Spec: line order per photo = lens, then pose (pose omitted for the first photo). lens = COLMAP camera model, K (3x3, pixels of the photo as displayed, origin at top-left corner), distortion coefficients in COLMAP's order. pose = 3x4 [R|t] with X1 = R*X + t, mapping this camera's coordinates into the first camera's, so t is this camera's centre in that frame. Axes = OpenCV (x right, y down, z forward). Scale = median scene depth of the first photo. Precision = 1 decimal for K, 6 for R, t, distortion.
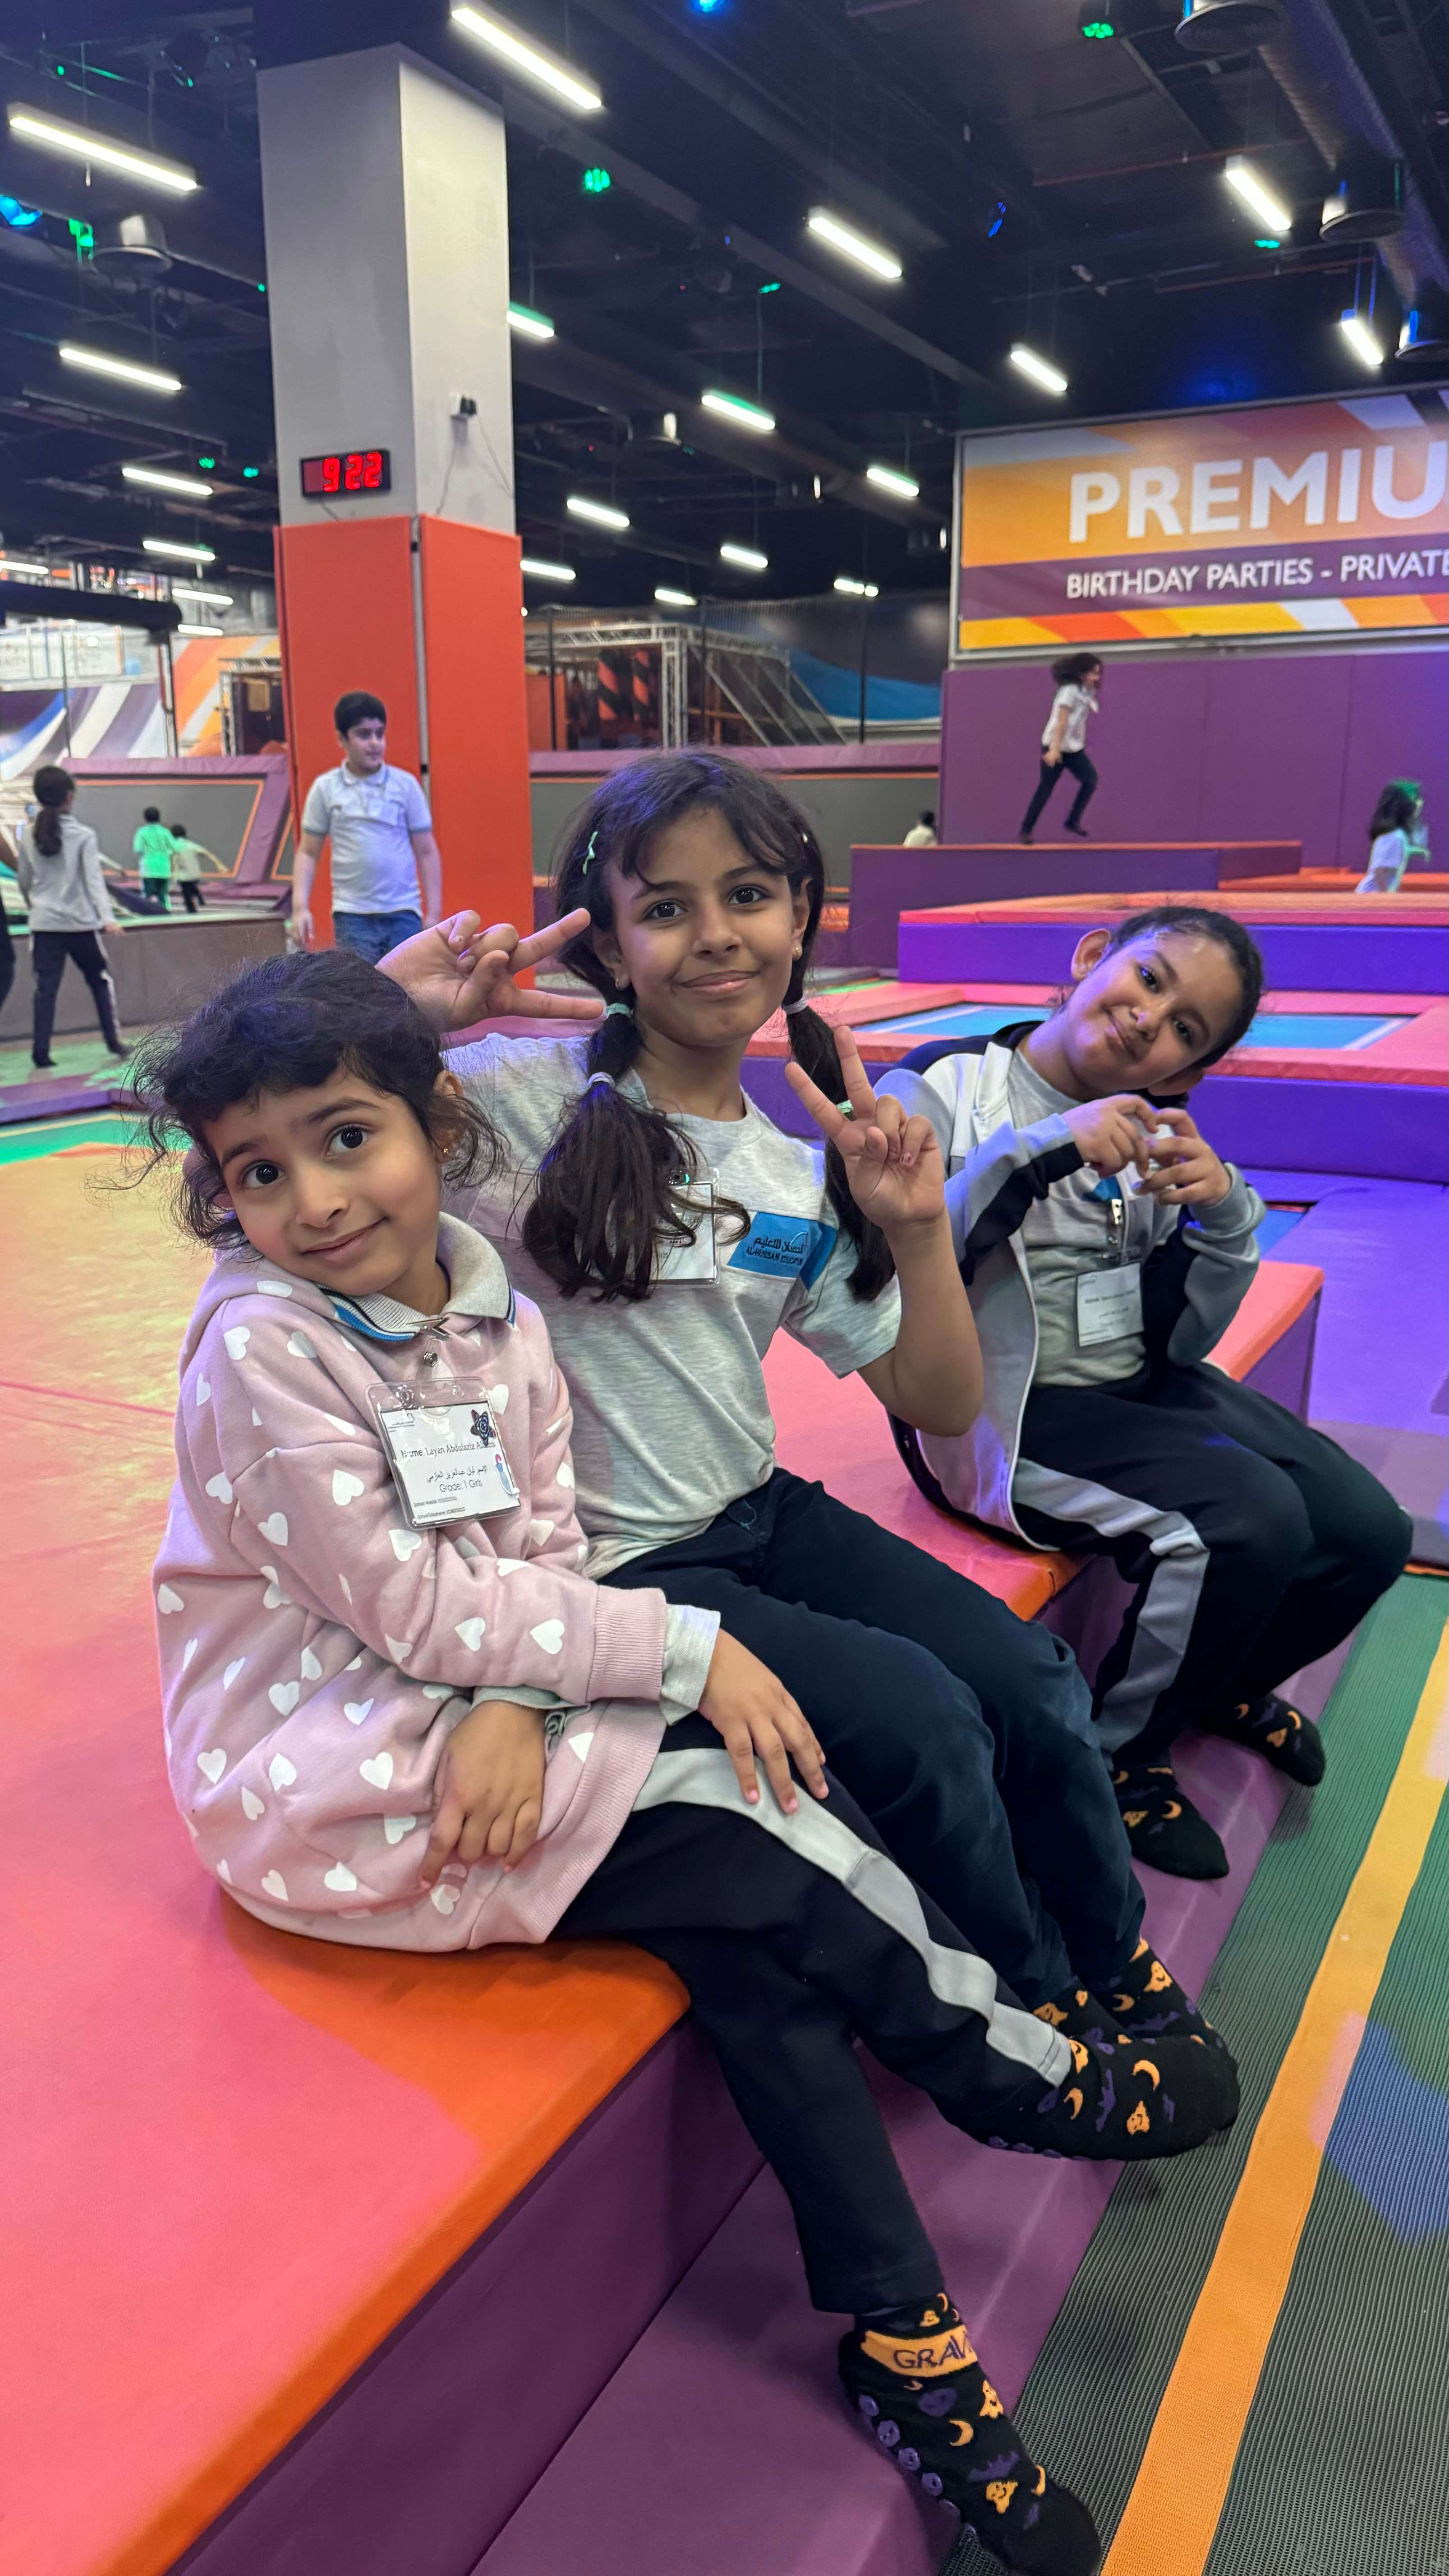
lens RADIAL K [[1839.2, 0, 722.1], [0, 1839.2, 1286.4], [0, 0, 1]] dist [0.005061, -0.014837]
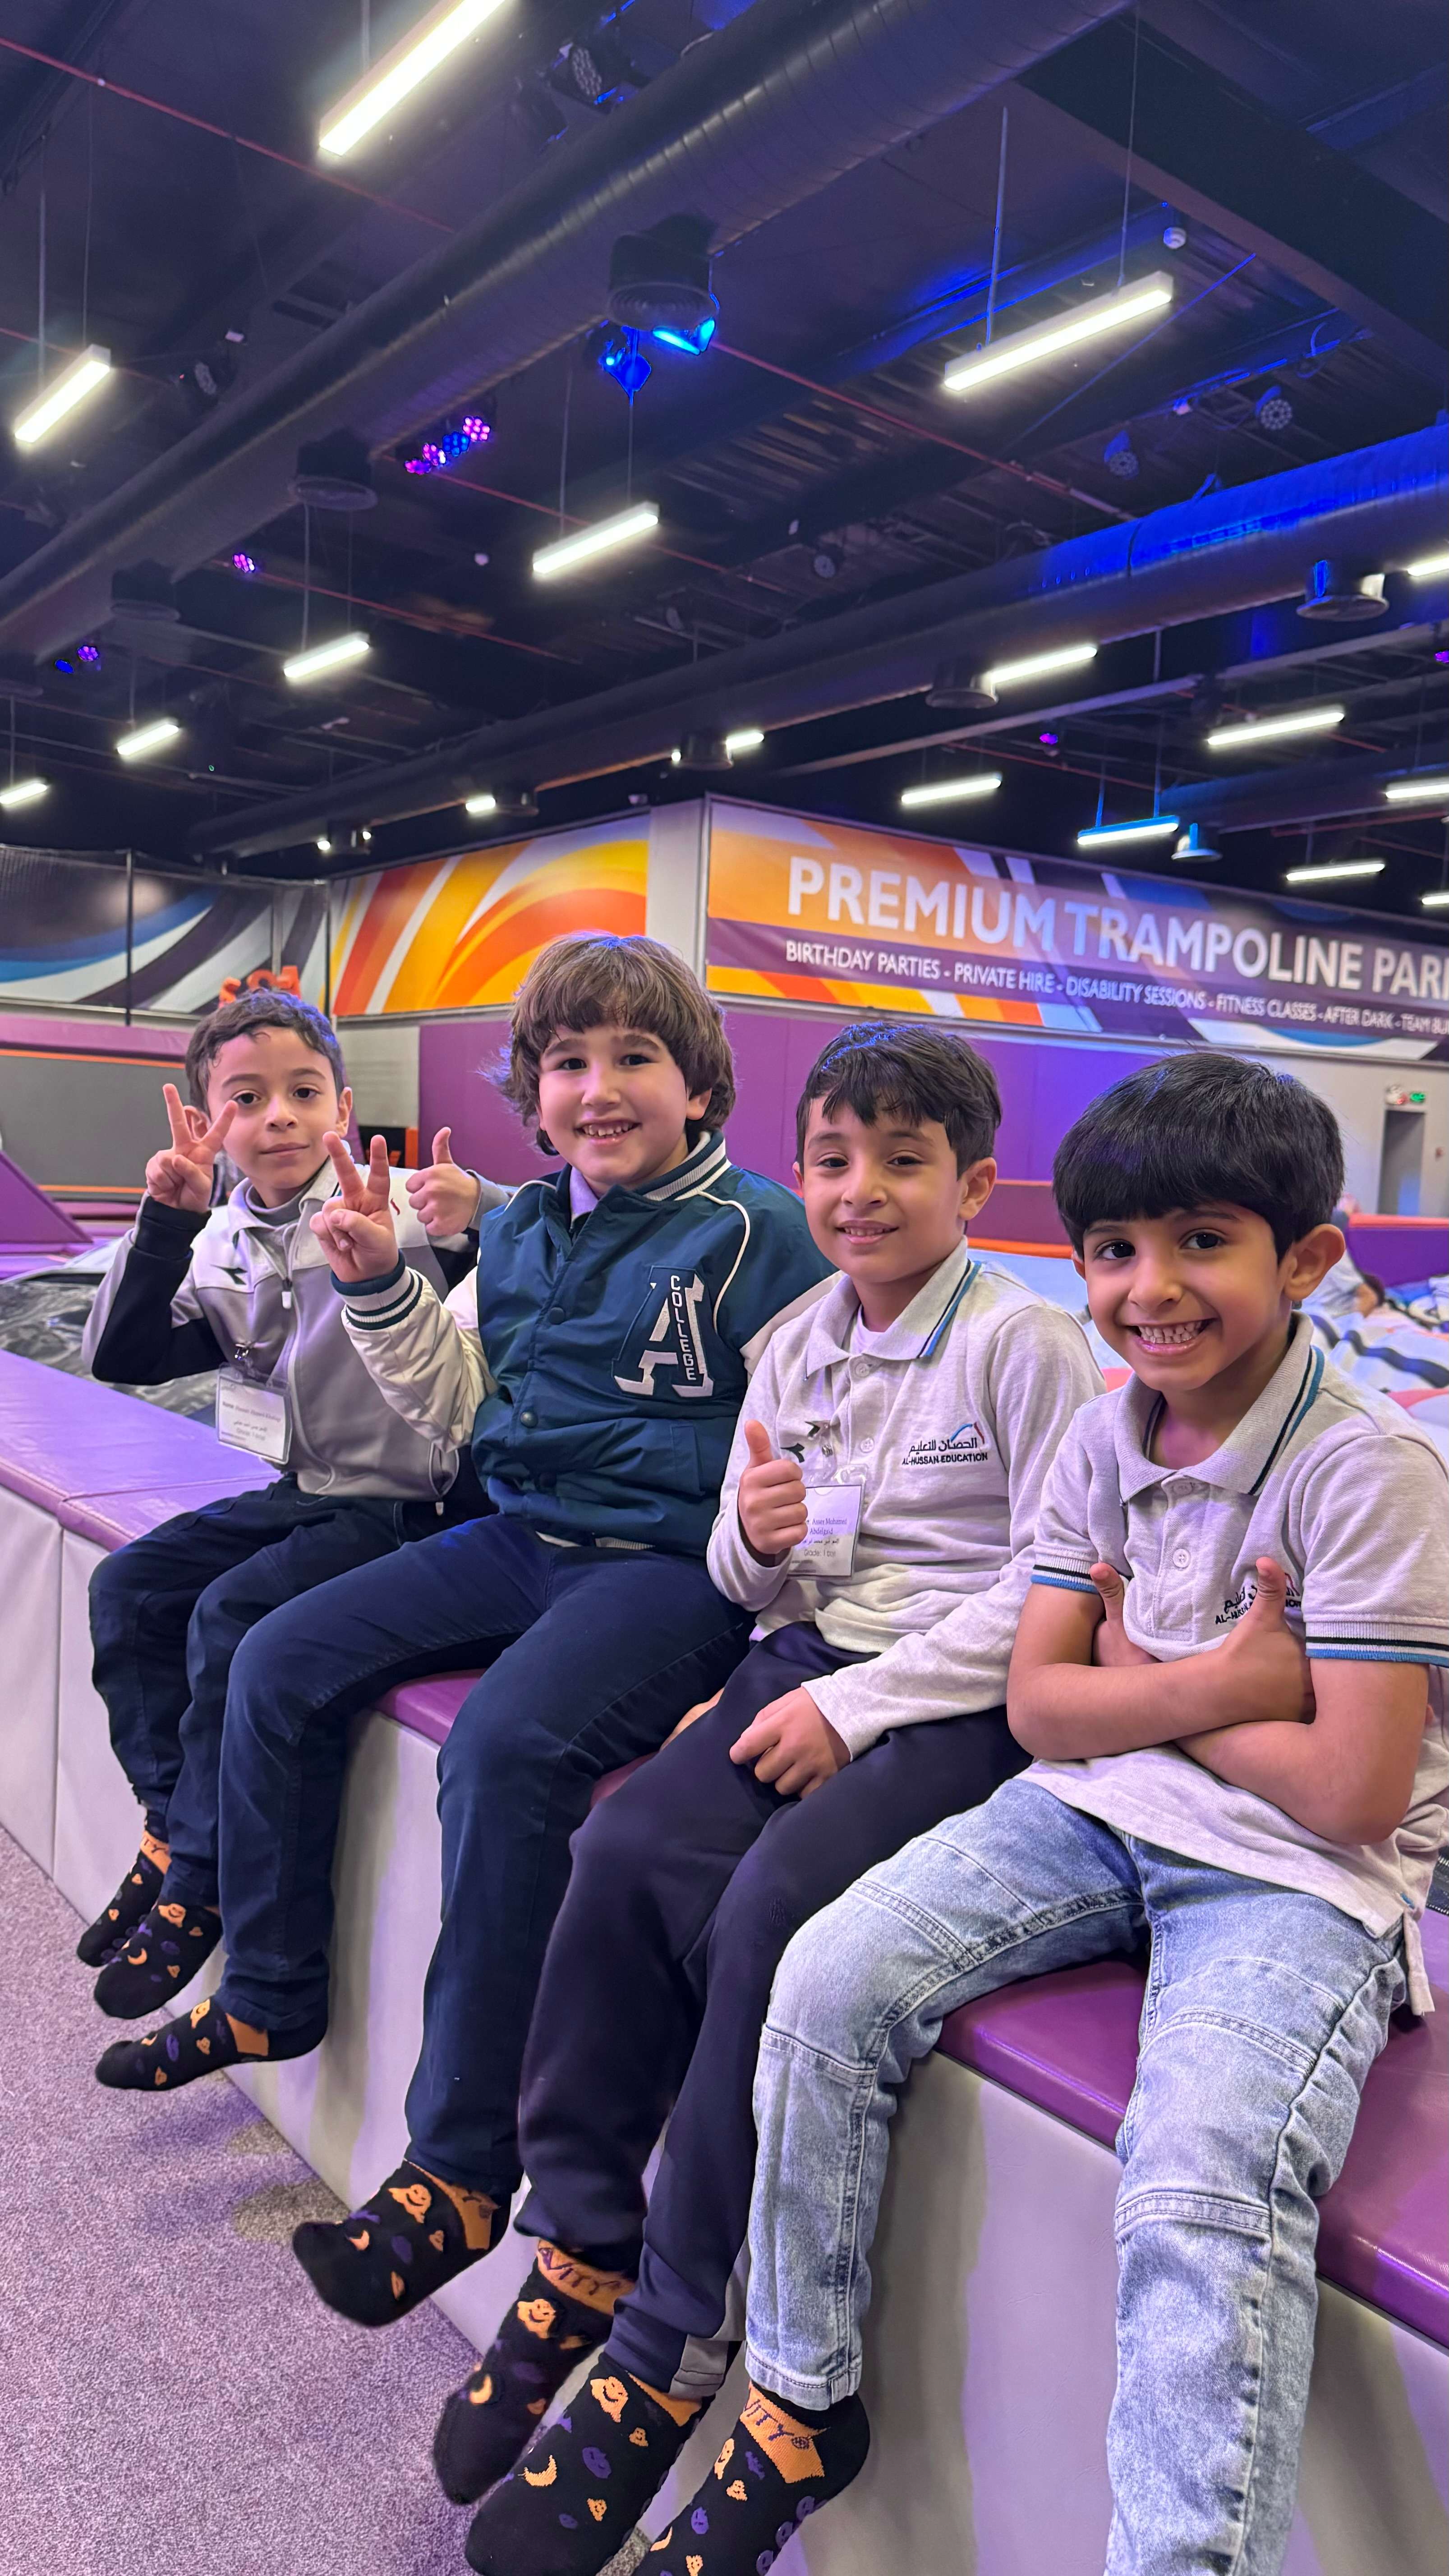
lens RADIAL K [[1839.2, 0, 702.4], [0, 1839.2, 1290.8], [0, 0, 1]] dist [0.005061, -0.014837]
pose [[0.455757, -0.046761, 0.888875, -0.880961], [0.158530, 0.986917, -0.029364, -0.156839], [-0.875873, 0.154296, 0.457207, 0.588125]]
